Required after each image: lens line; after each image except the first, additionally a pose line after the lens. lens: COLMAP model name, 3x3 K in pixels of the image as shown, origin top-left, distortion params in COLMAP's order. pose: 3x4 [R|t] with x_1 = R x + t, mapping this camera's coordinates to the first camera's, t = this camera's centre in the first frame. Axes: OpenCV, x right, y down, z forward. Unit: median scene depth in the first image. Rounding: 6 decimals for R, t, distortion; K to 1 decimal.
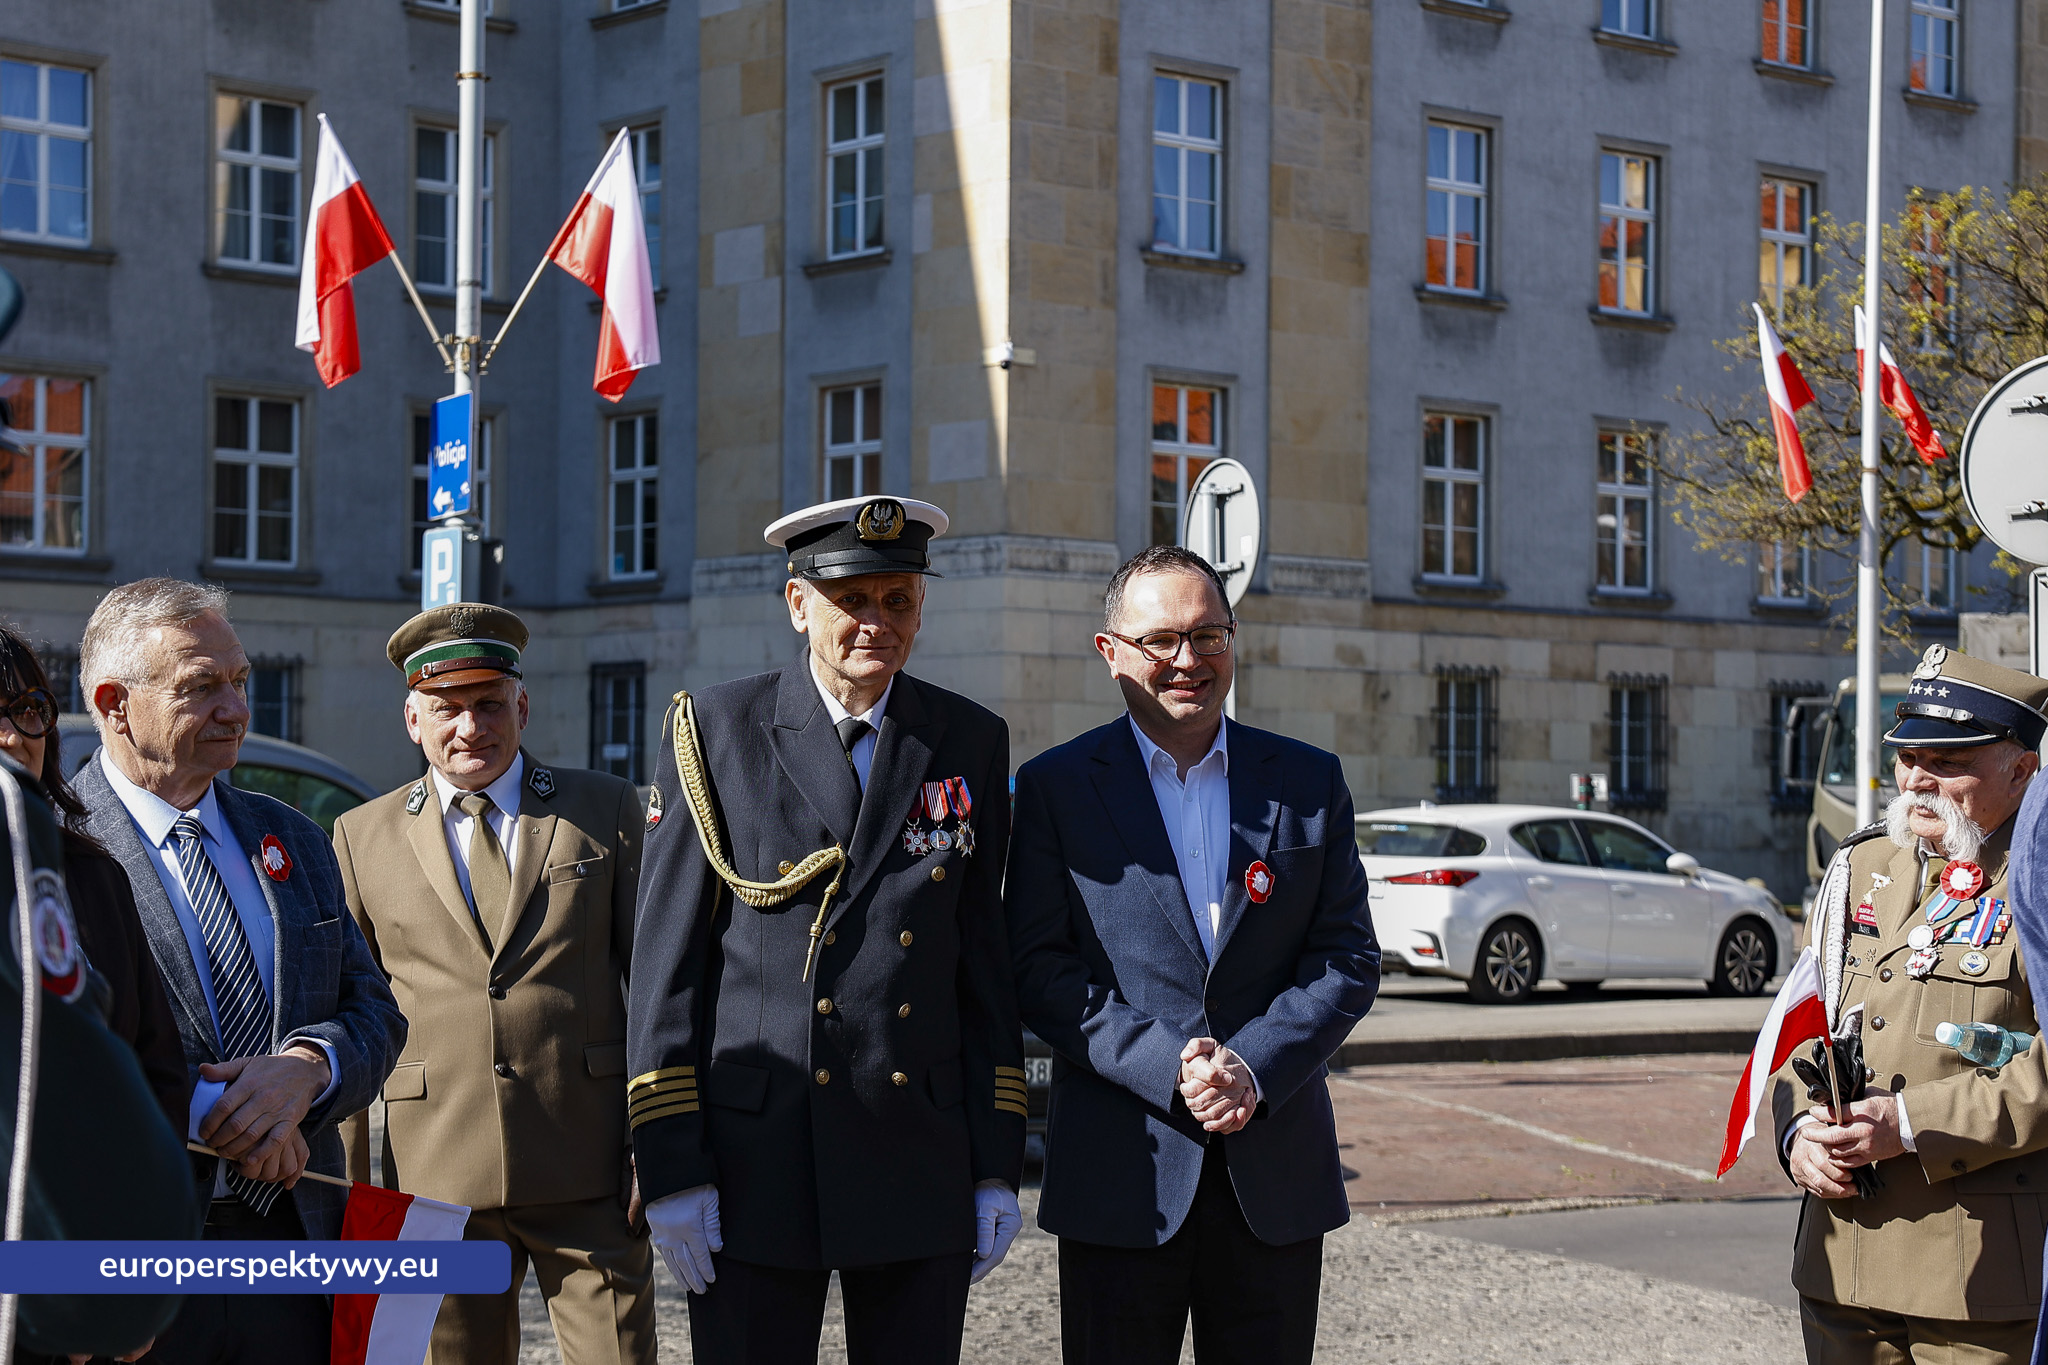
lens RADIAL K [[4206.5, 0, 1078.9], [0, 4206.5, 687.6], [0, 0, 1]] dist [0.224866, -0.119035]
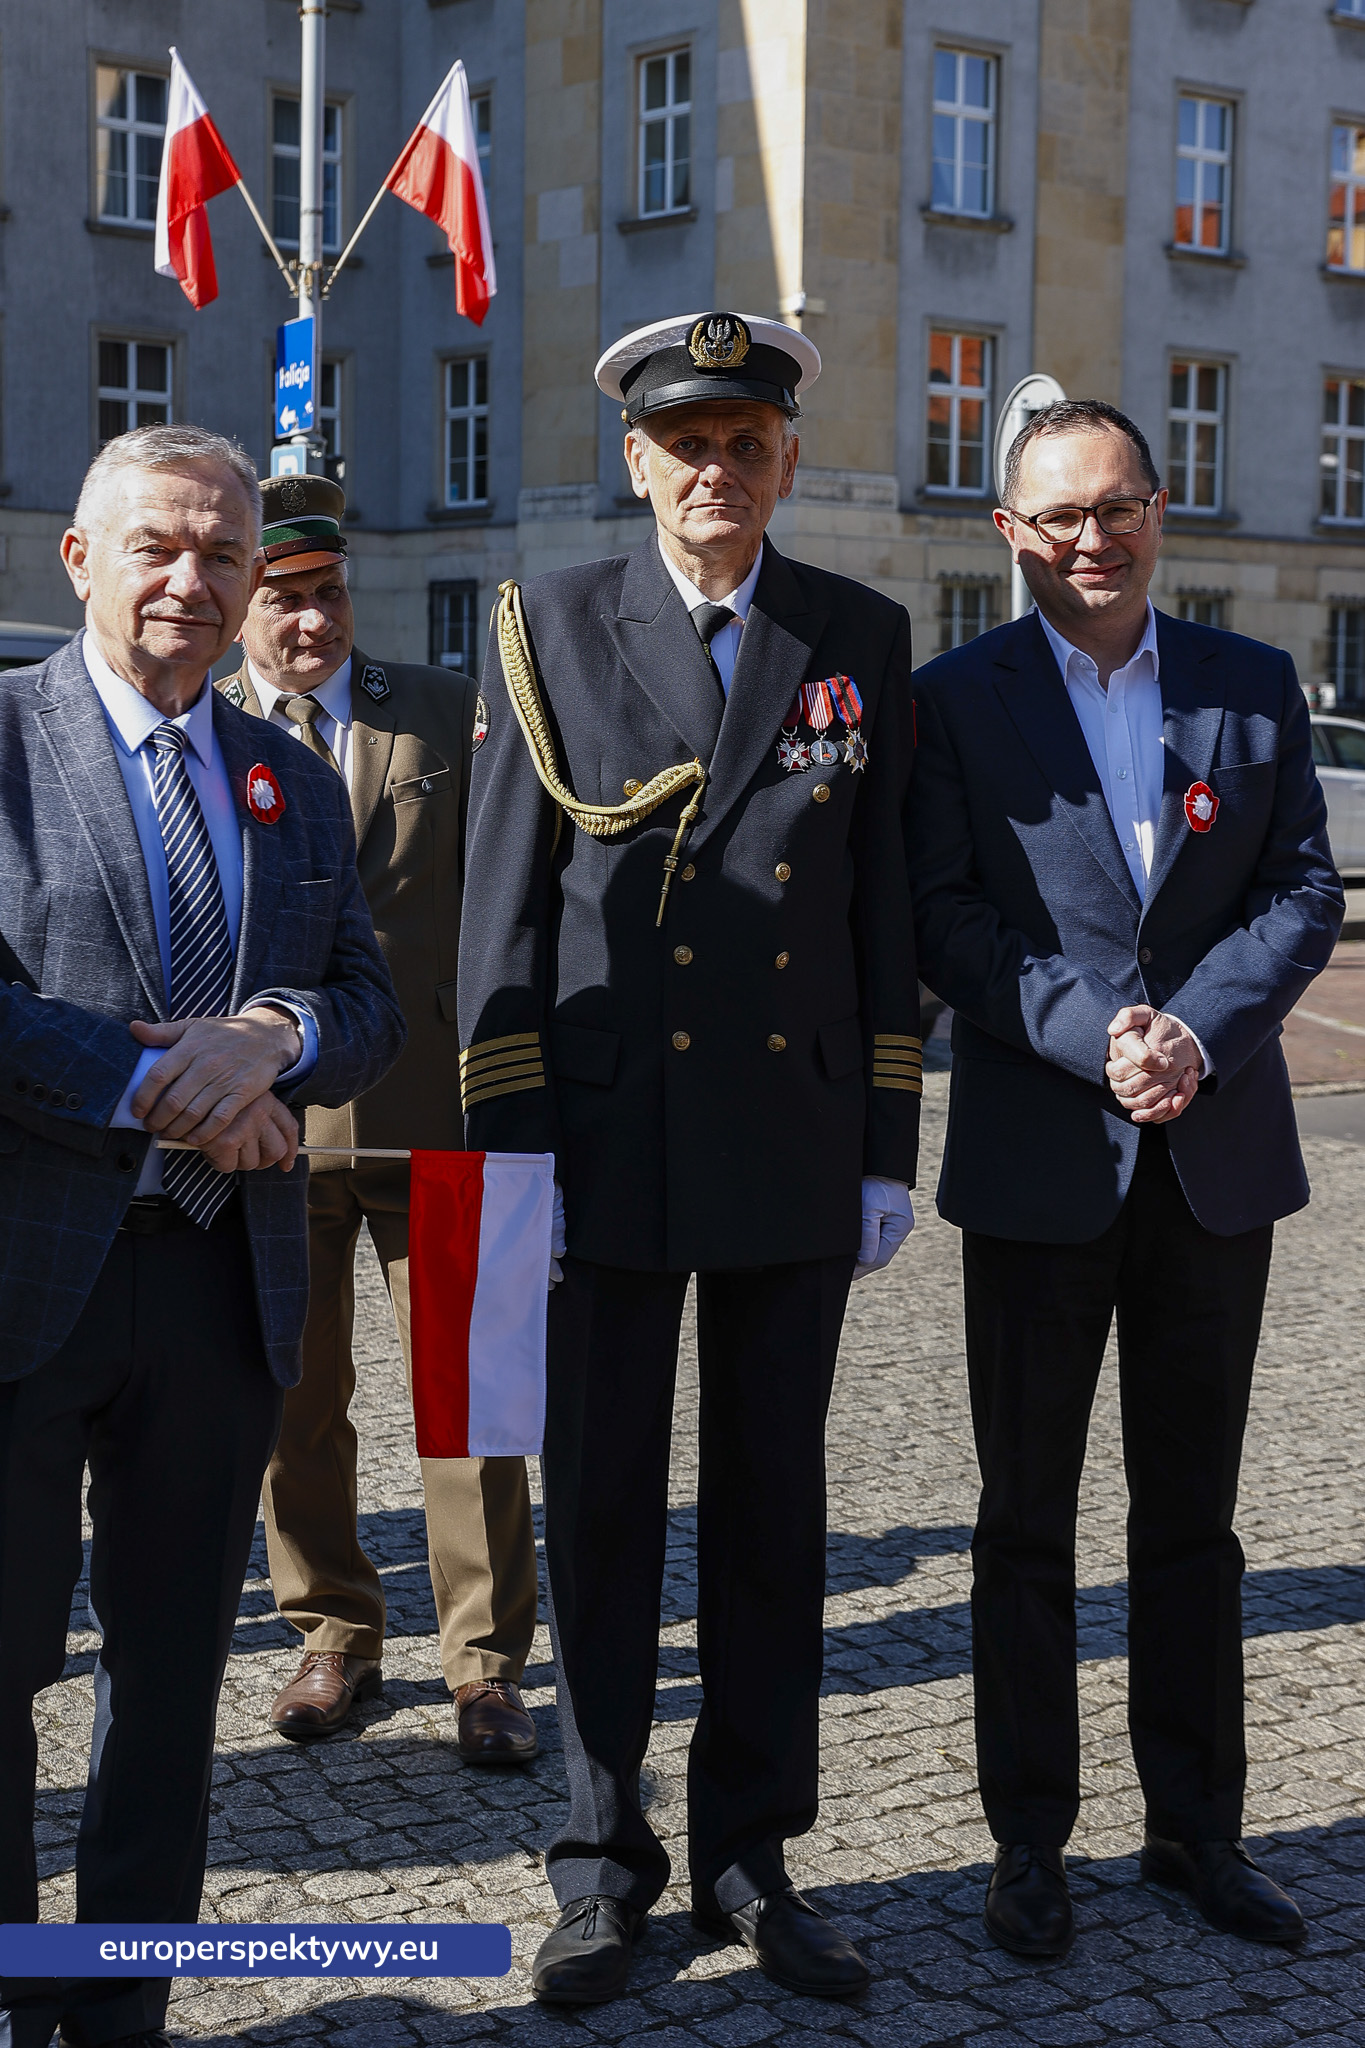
lens RADIAL K [[3303.7, 0, 763.9], [0, 3303.7, 908.9], [0, 0, 1]] dist [0.040816, 0.298258]
pose [[0.999852, 0.007143, -0.015674, -0.011738], [-0.005730, 0.996066, 0.088435, 0.002936], [0.016244, -0.088332, 0.995959, 0.112785]]
